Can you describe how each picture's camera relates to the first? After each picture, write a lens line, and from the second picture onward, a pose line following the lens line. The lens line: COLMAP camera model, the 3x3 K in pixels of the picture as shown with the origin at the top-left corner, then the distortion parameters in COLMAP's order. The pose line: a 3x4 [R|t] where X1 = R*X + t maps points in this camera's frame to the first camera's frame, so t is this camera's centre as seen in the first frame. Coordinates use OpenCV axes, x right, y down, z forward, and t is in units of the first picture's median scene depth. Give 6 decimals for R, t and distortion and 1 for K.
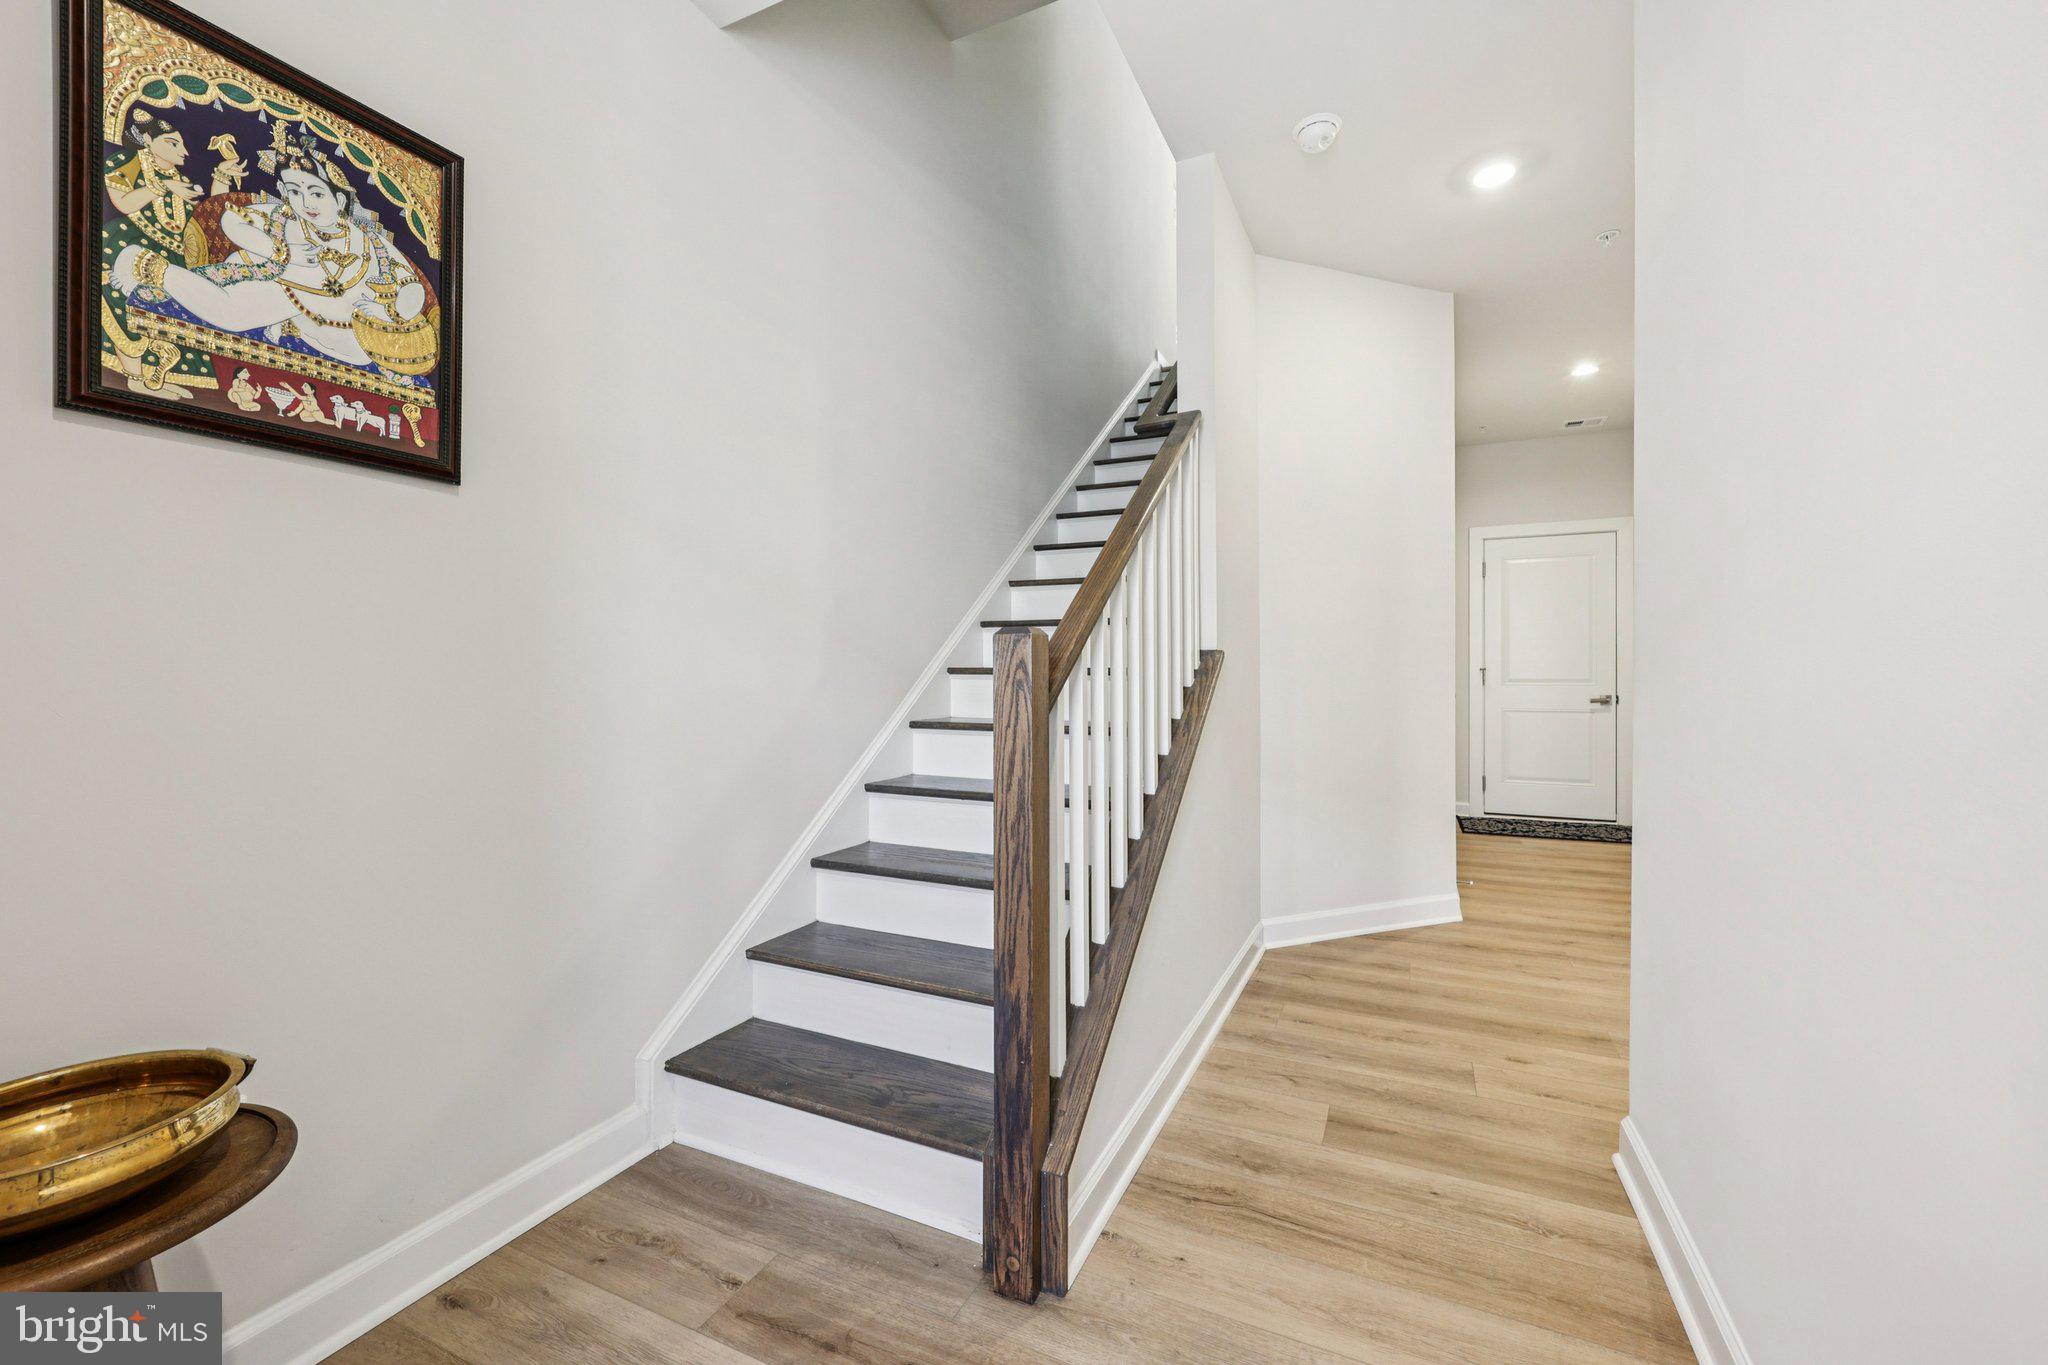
lens RADIAL K [[827.0, 0, 1028.6], [0, 827.0, 672.6], [0, 0, 1]] dist [-0.002074, 0.000077]
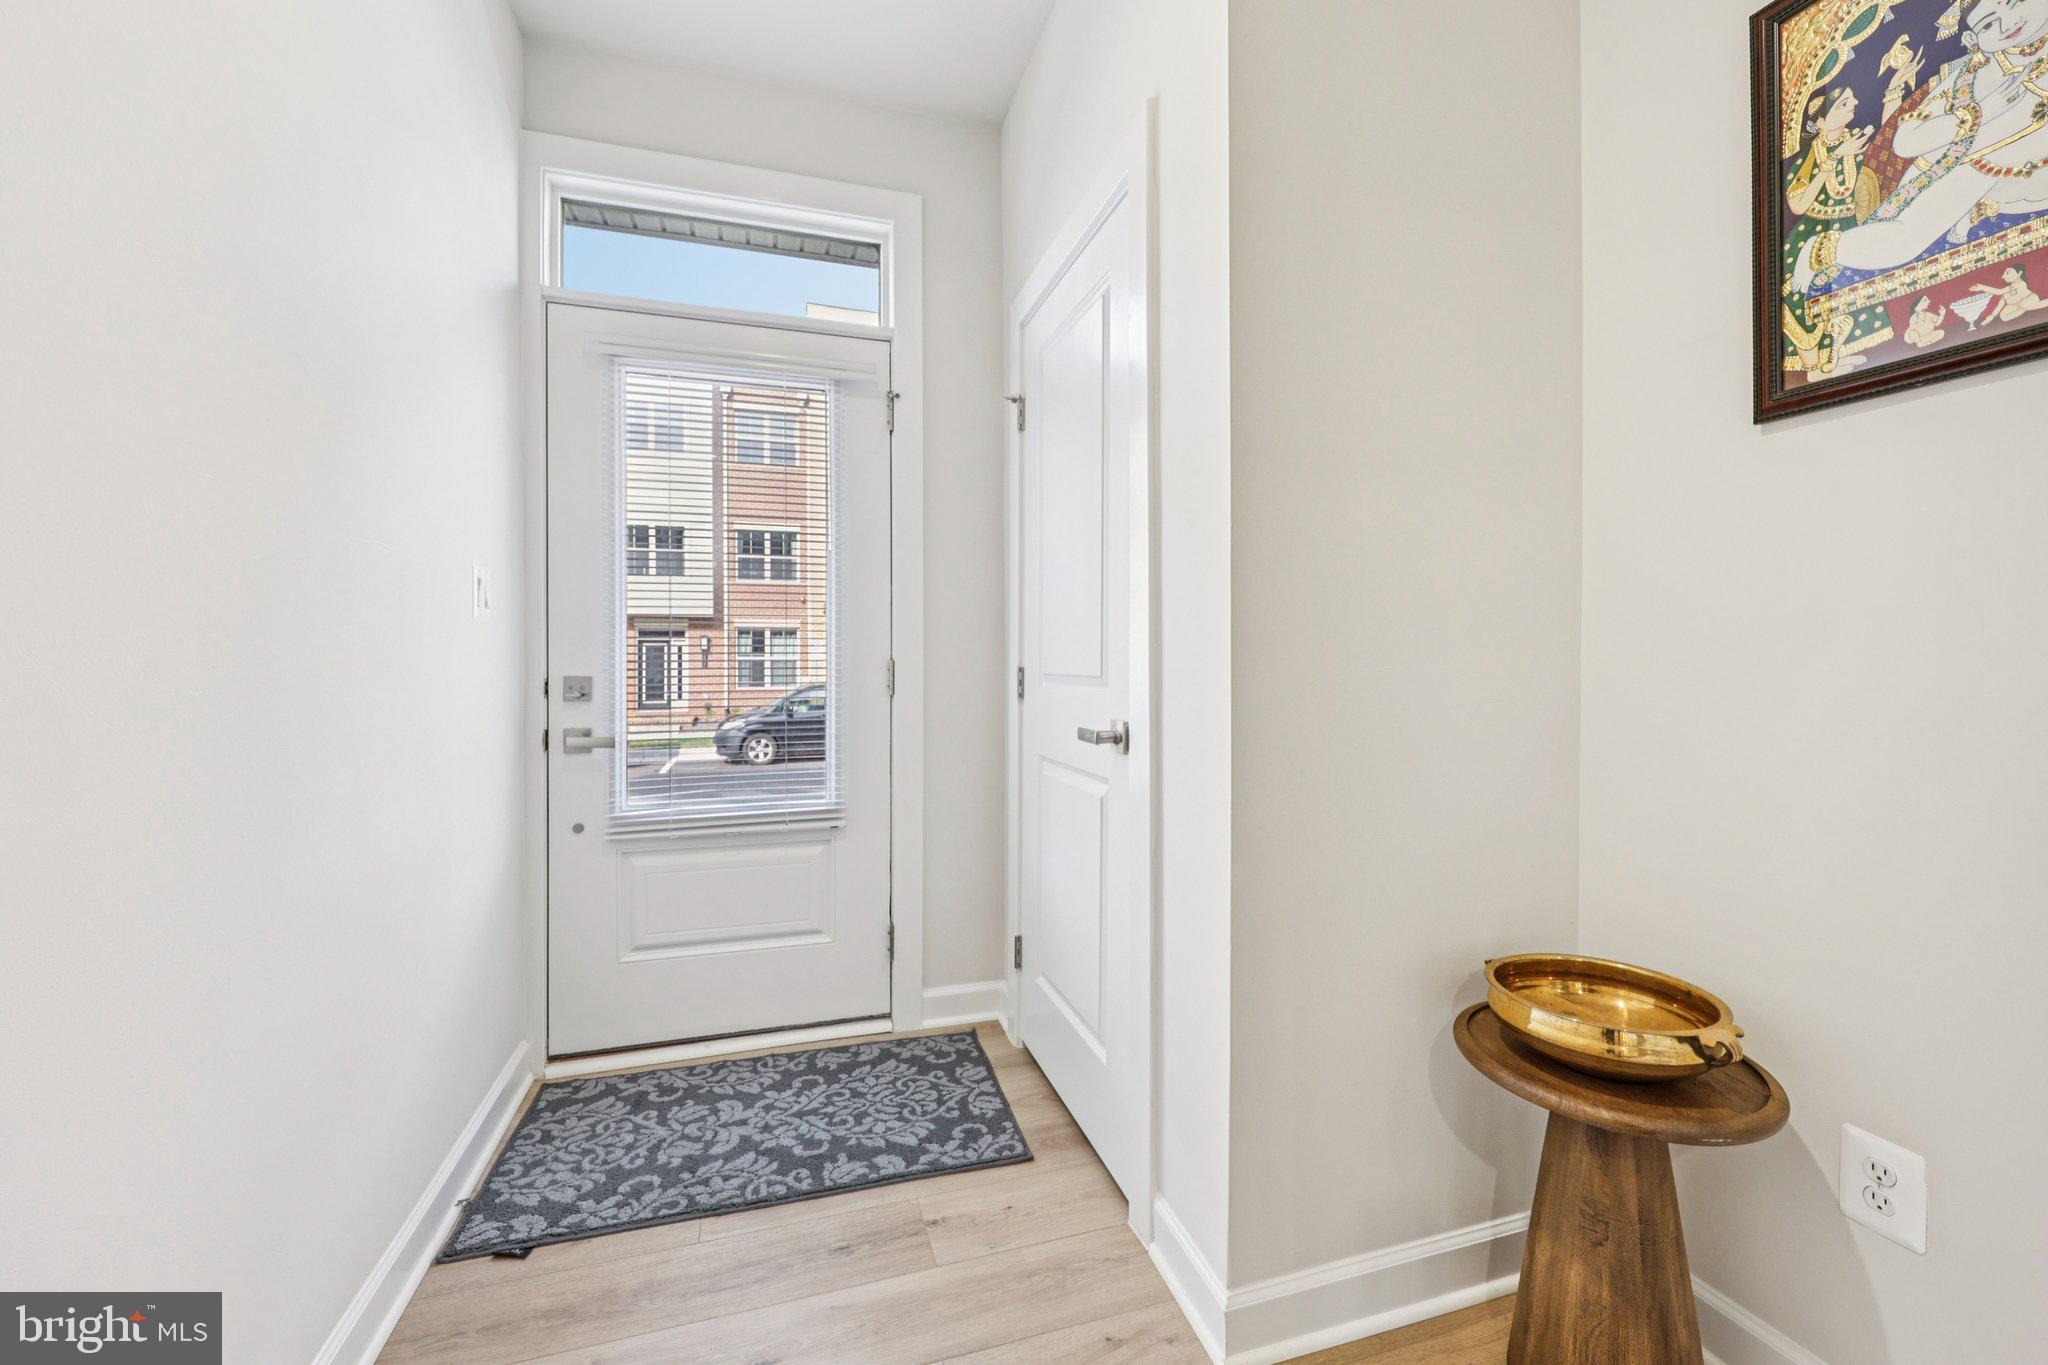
lens RADIAL K [[827.0, 0, 1028.6], [0, 827.0, 672.6], [0, 0, 1]] dist [-0.002074, 0.000077]
pose [[-0.736052, 0.015198, -0.676754, 0.308757], [0.002051, 0.999793, 0.020223, -0.004722], [0.676921, 0.013497, -0.735932, 1.054241]]
